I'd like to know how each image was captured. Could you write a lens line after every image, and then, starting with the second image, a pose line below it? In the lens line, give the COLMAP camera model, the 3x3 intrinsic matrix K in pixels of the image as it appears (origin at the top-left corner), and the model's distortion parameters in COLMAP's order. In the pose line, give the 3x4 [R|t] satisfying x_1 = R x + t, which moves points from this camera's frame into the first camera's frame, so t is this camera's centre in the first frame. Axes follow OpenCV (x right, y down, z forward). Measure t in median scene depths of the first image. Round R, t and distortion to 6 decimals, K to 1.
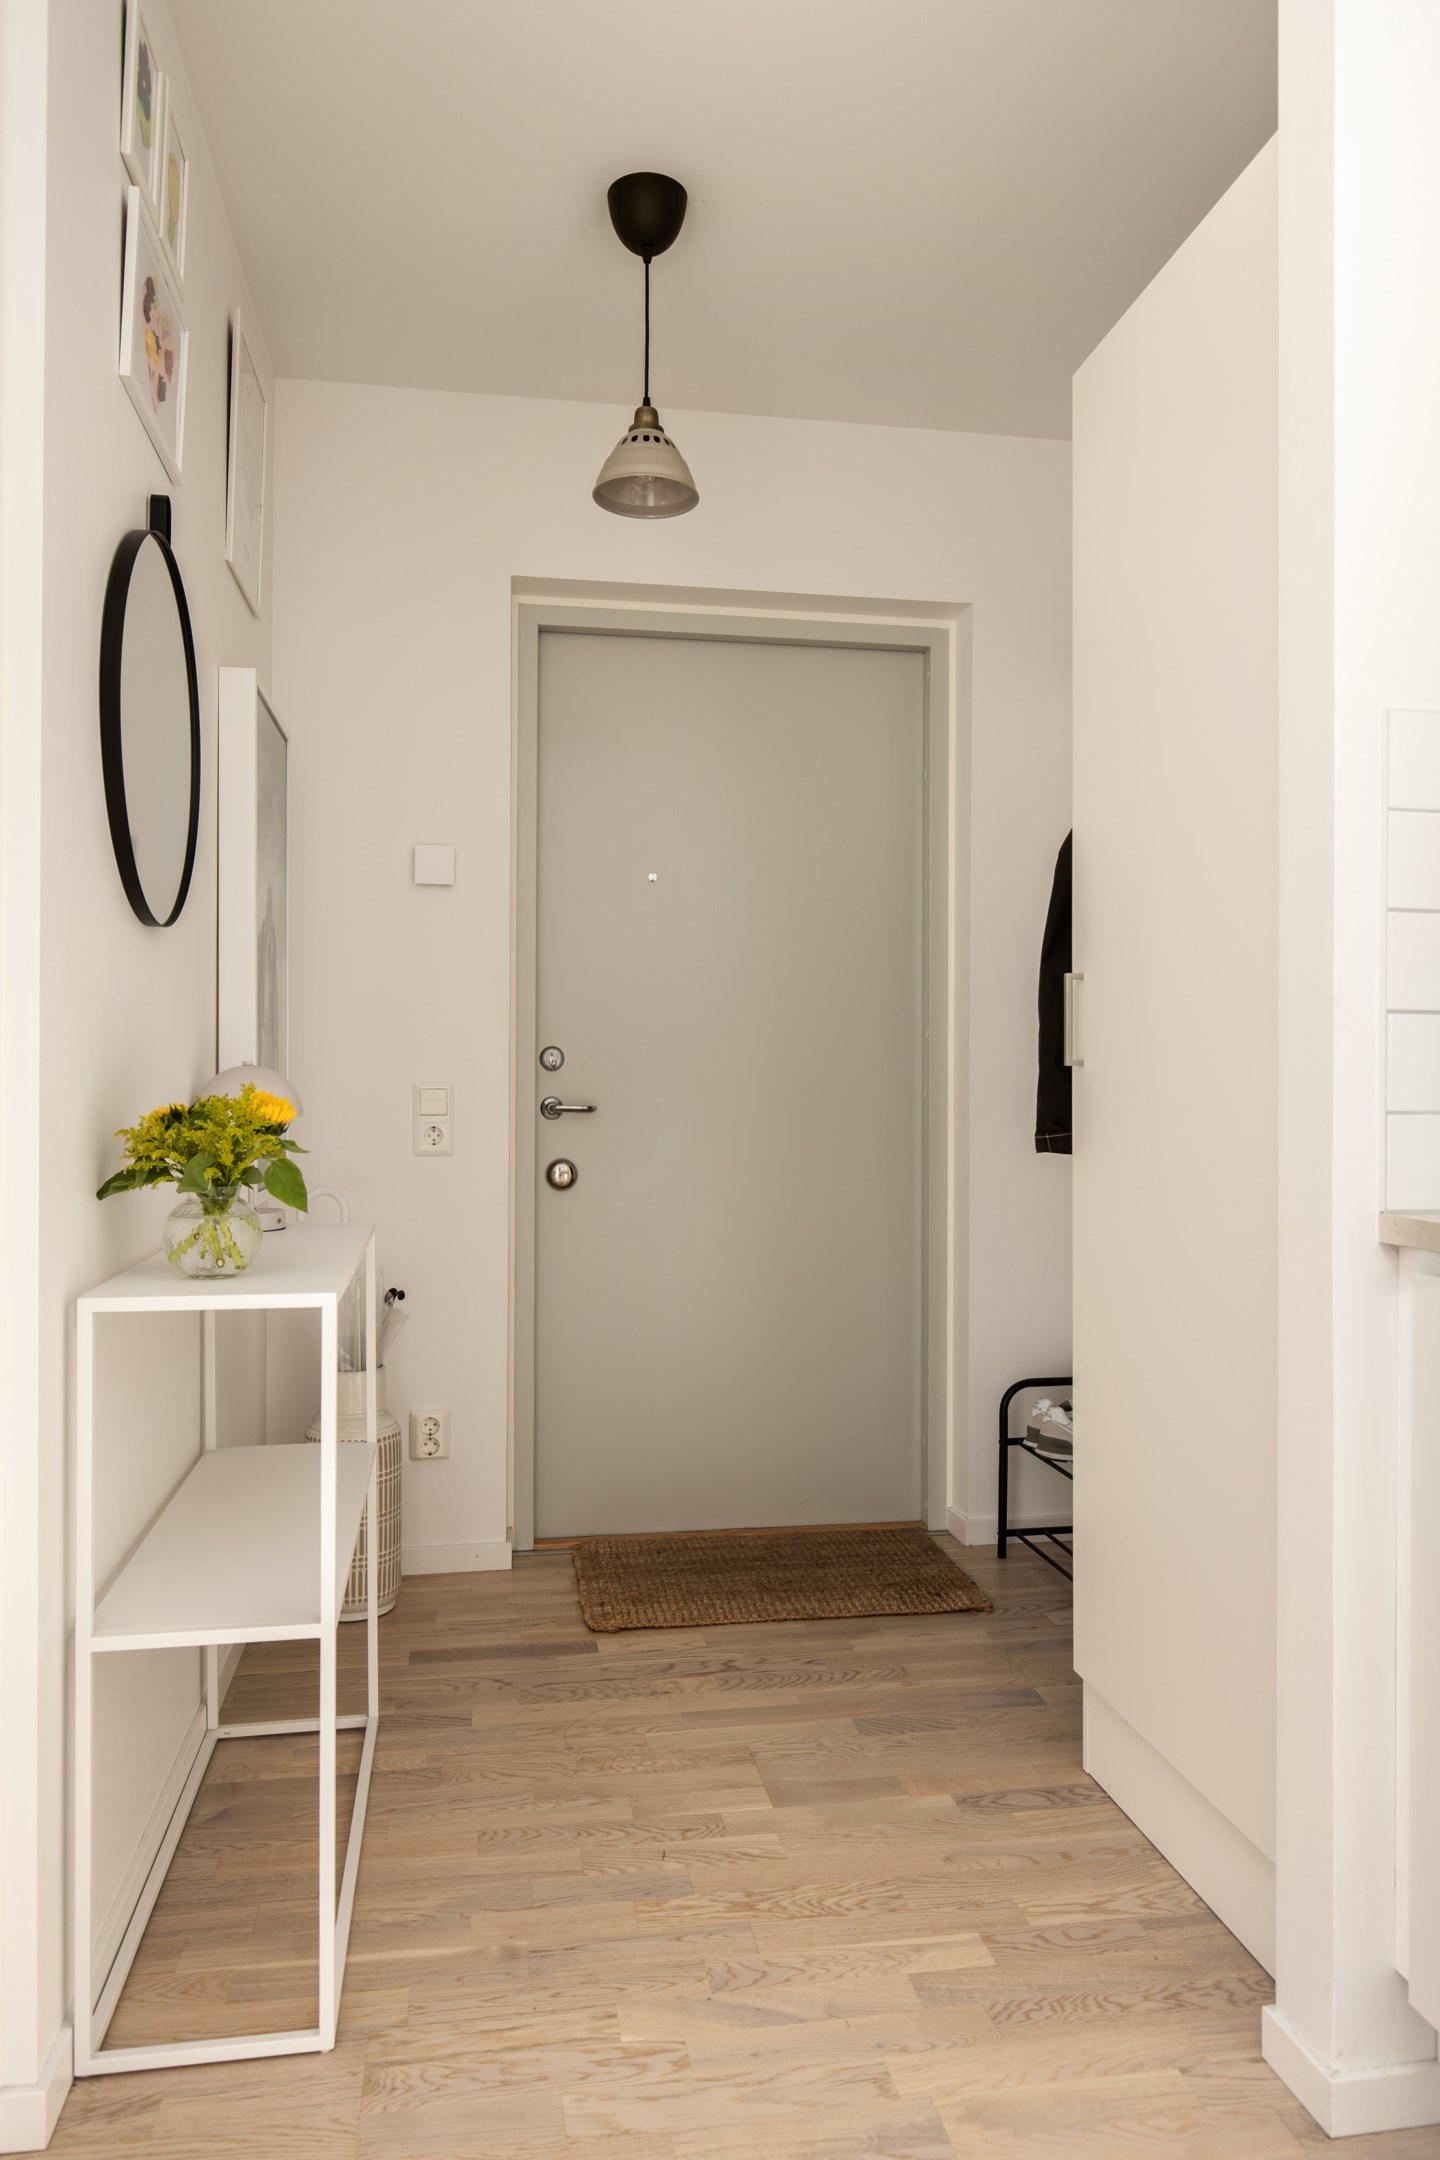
lens RADIAL K [[1448.9, 0, 719.6], [0, 1448.9, 1083.3], [0, 0, 1]] dist [-0.005049, -0.000986]
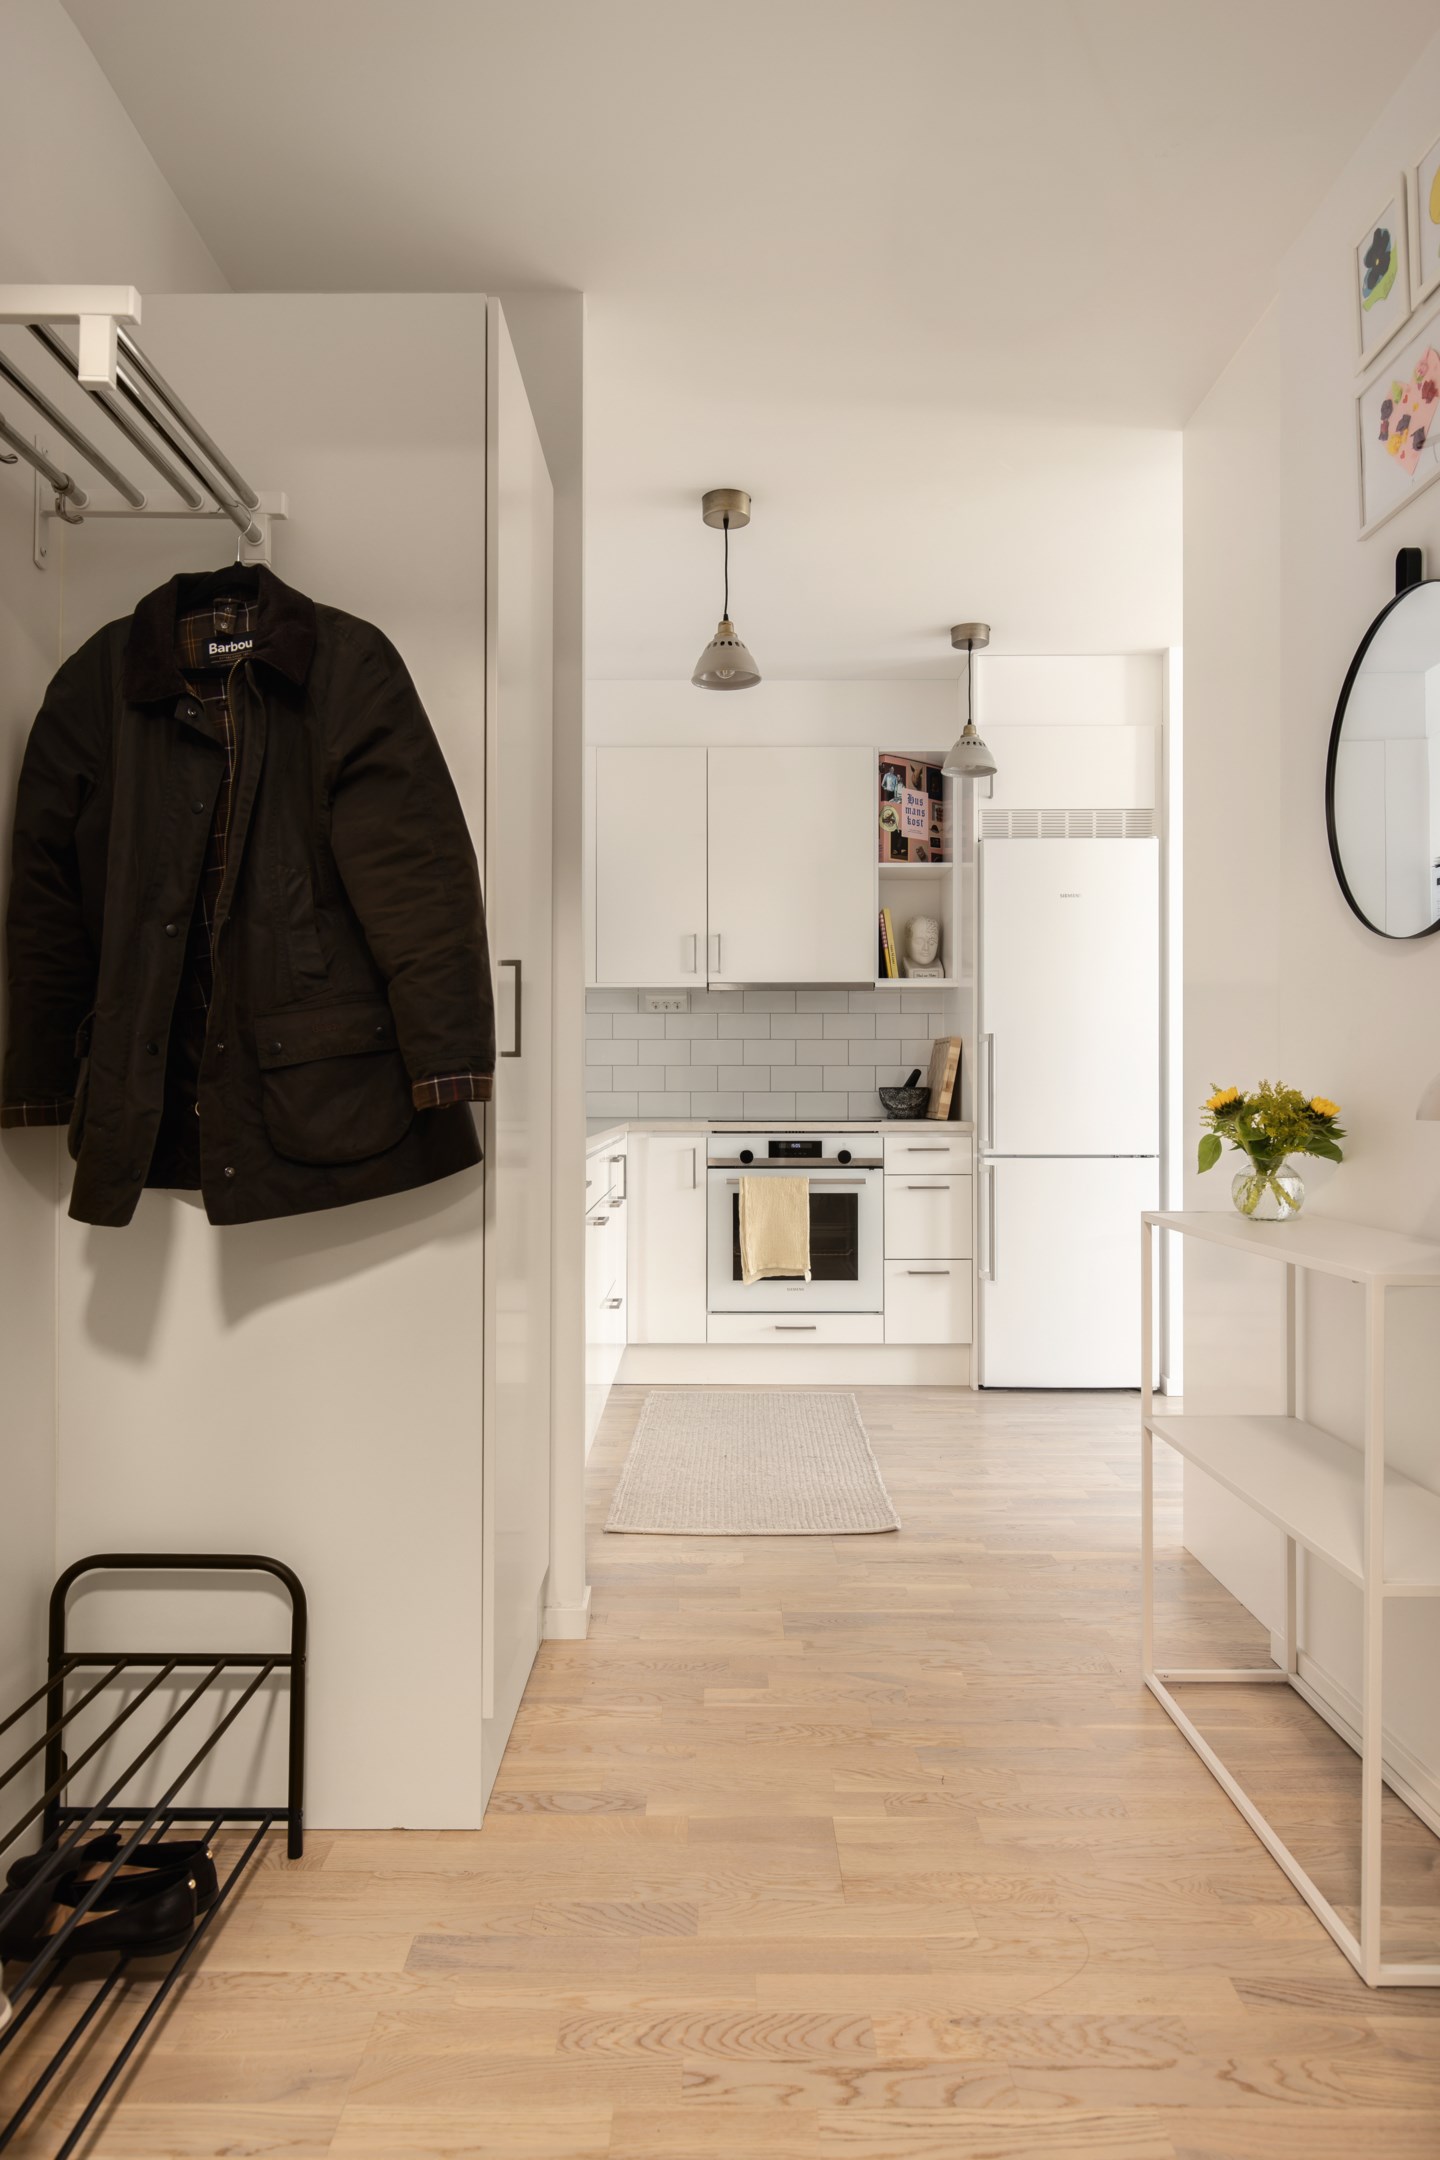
lens RADIAL K [[1292.6, 0, 717.5], [0, 1292.6, 1076.0], [0, 0, 1]] dist [0.002719, 0.000640]
pose [[-0.984480, -0.002951, 0.175470, -0.037833], [-0.004691, 0.999944, -0.009501, 0.007820], [-0.175432, -0.010176, -0.984439, 1.856655]]
